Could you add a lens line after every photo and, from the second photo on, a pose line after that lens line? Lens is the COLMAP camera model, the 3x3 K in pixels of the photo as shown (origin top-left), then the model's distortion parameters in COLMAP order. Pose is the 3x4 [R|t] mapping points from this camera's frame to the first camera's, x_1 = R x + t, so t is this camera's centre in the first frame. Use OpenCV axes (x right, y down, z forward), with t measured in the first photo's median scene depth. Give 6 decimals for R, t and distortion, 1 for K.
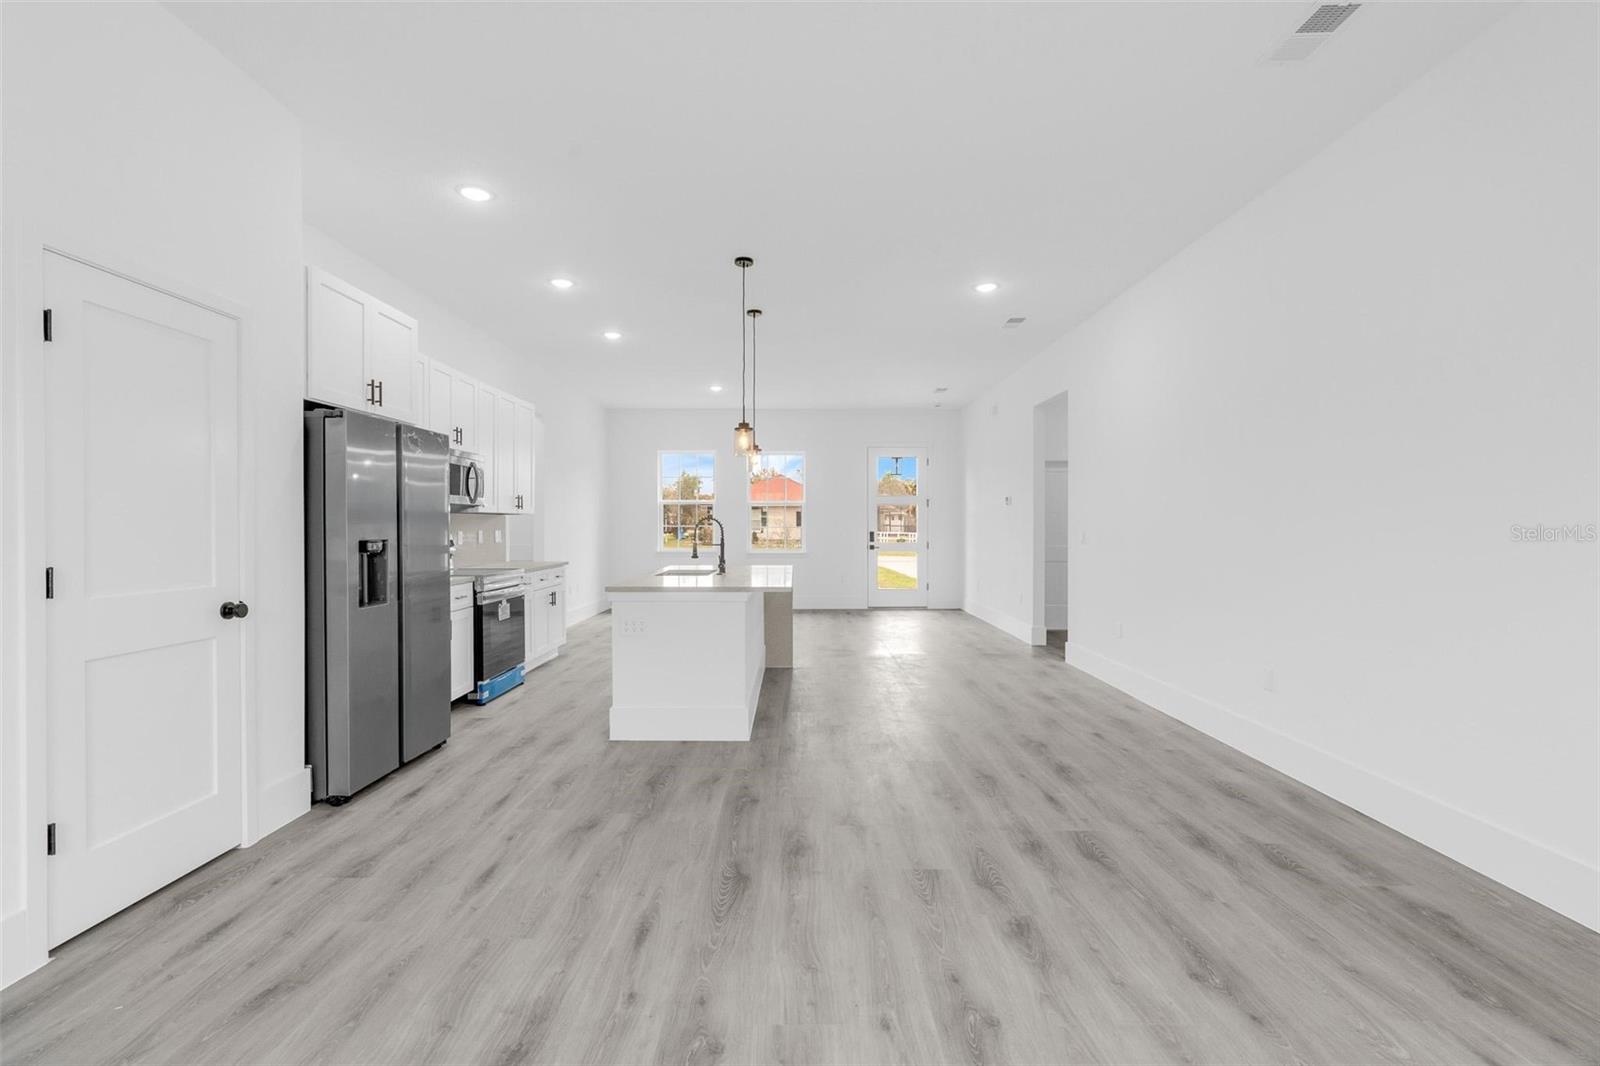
lens RADIAL K [[723.3, 0, 798.5], [0, 723.3, 529.4], [0, 0, 1]] dist [-0.012608, 0.004038]
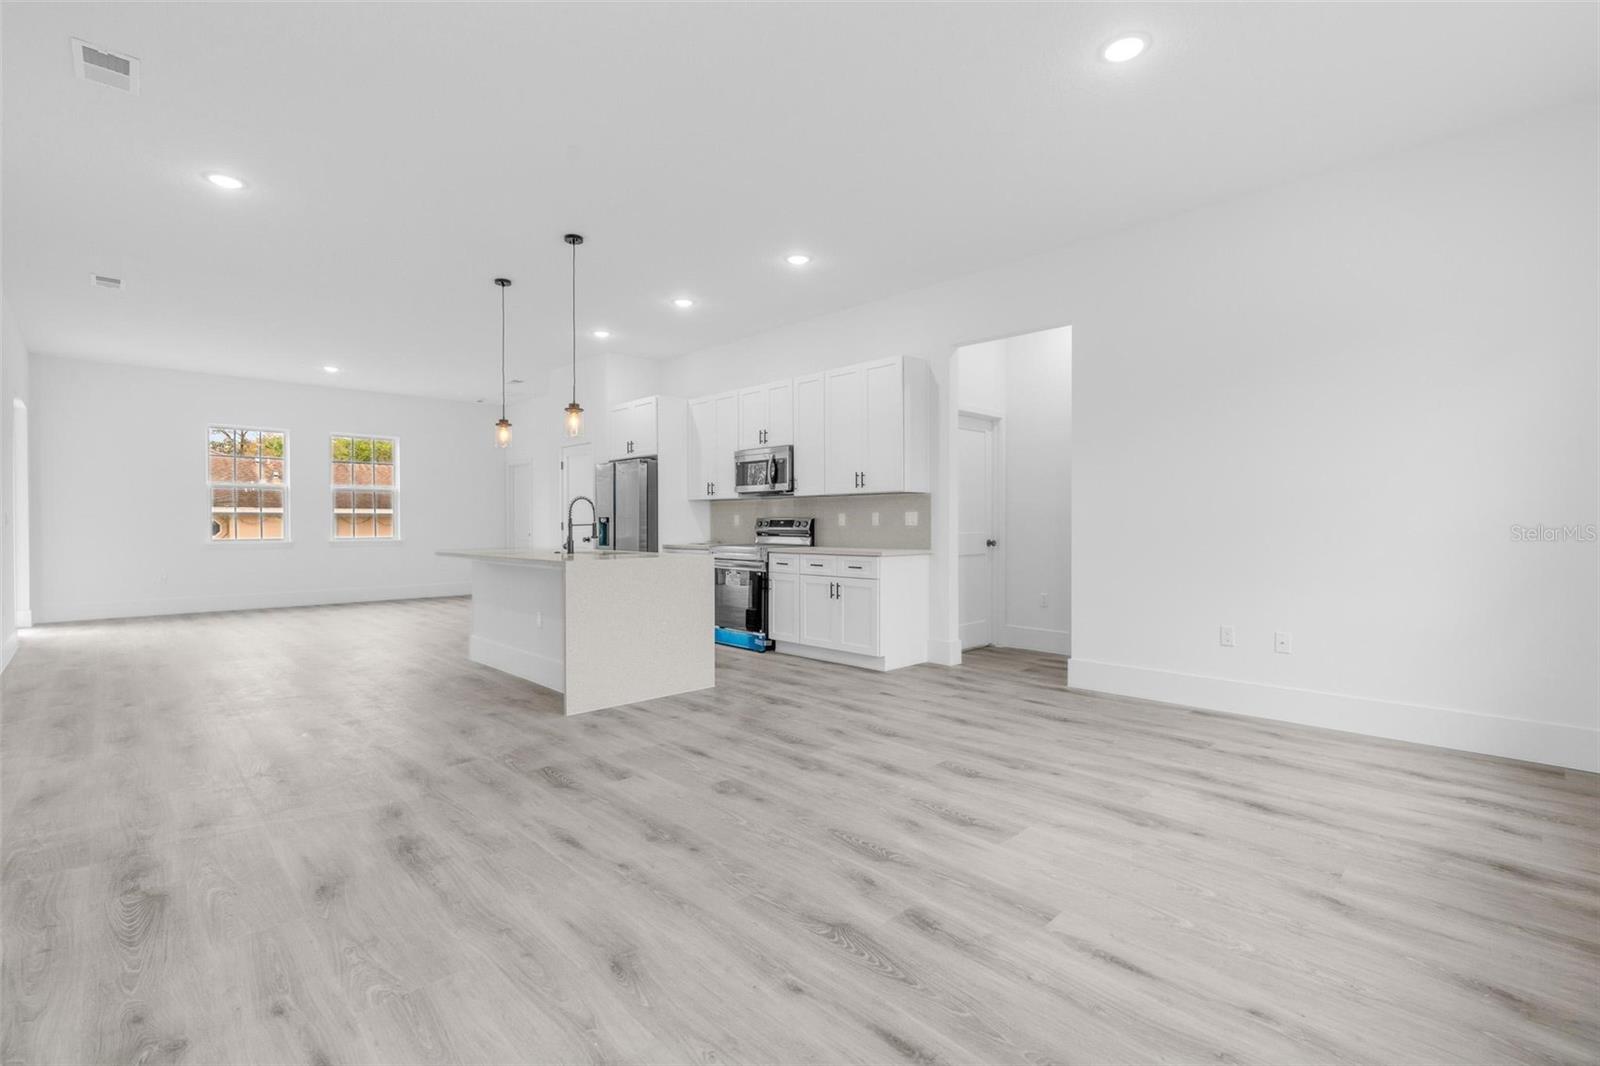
lens RADIAL K [[723.3, 0, 803.0], [0, 723.3, 531.1], [0, 0, 1]] dist [-0.012608, 0.004038]
pose [[-0.716838, 0.008940, -0.697182, 0.519586], [-0.001110, 0.999902, 0.013963, 0.023451], [0.697239, 0.010783, -0.716758, 2.860768]]
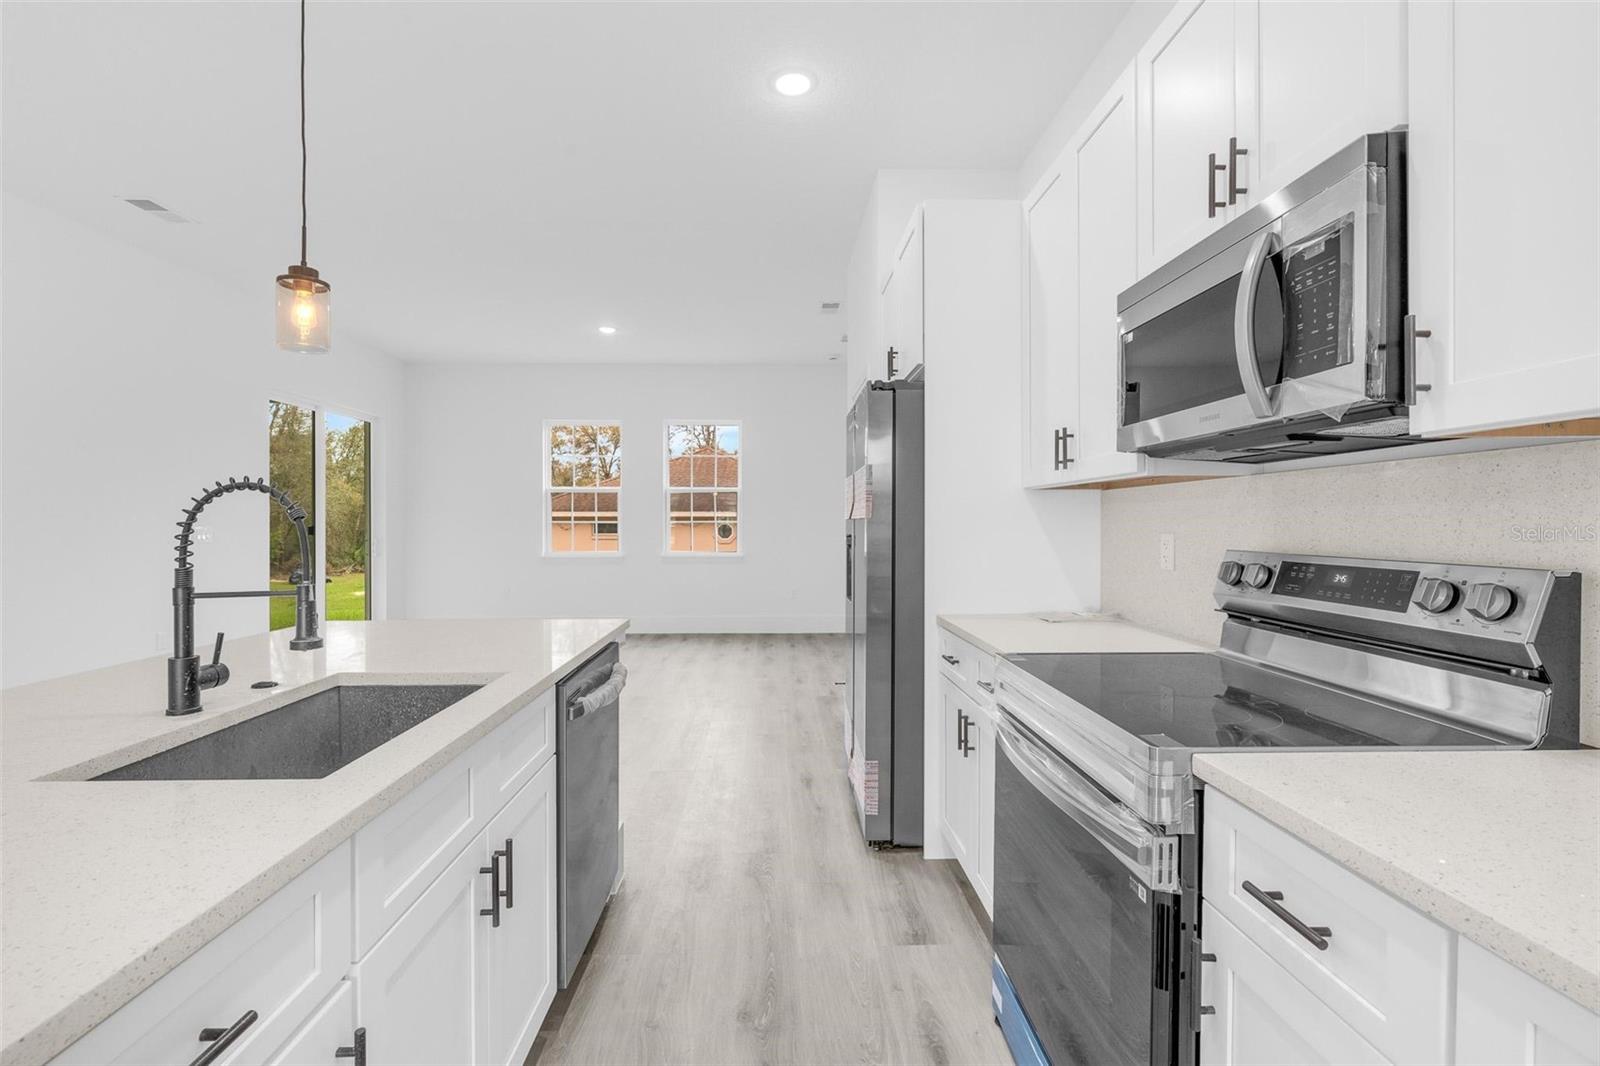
lens RADIAL K [[723.3, 0, 787.0], [0, 723.3, 527.4], [0, 0, 1]] dist [-0.012608, 0.004038]
pose [[-0.999774, 0.000367, -0.021256, -0.445717], [0.000168, 0.999956, 0.009371, -0.004375], [0.021258, 0.009366, -0.999730, 1.856345]]
